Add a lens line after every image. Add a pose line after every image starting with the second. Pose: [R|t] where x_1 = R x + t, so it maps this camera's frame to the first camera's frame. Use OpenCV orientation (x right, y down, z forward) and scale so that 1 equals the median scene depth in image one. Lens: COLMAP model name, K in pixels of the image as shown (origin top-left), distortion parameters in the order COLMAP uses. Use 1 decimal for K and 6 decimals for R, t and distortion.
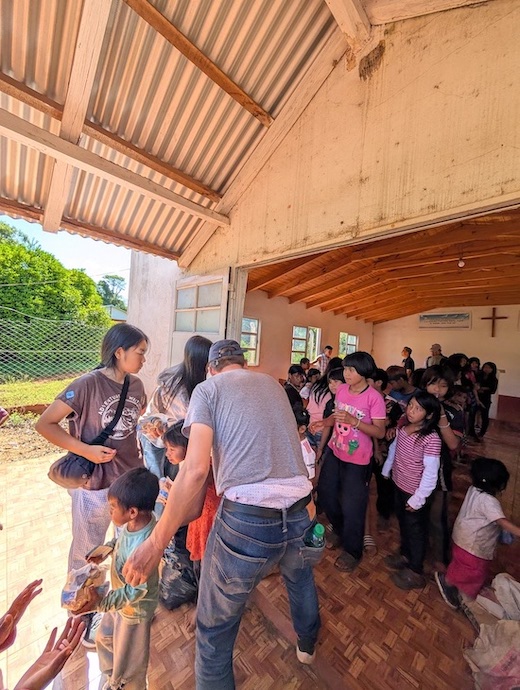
lens RADIAL K [[255.2, 0, 260.0], [0, 255.2, 345.0], [0, 0, 1]] dist [0.000695, -0.002750]
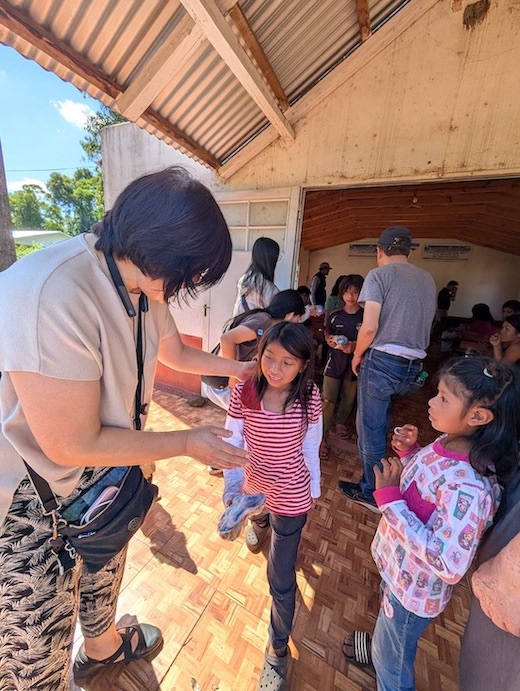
lens RADIAL K [[255.6, 0, 260.0], [0, 255.6, 345.5], [0, 0, 1]] dist [0.000695, -0.002750]
pose [[0.945694, -0.084069, 0.313998, -0.940927], [-0.004157, 0.962771, 0.270288, 0.067765], [-0.325031, -0.256915, 0.910137, -0.136024]]
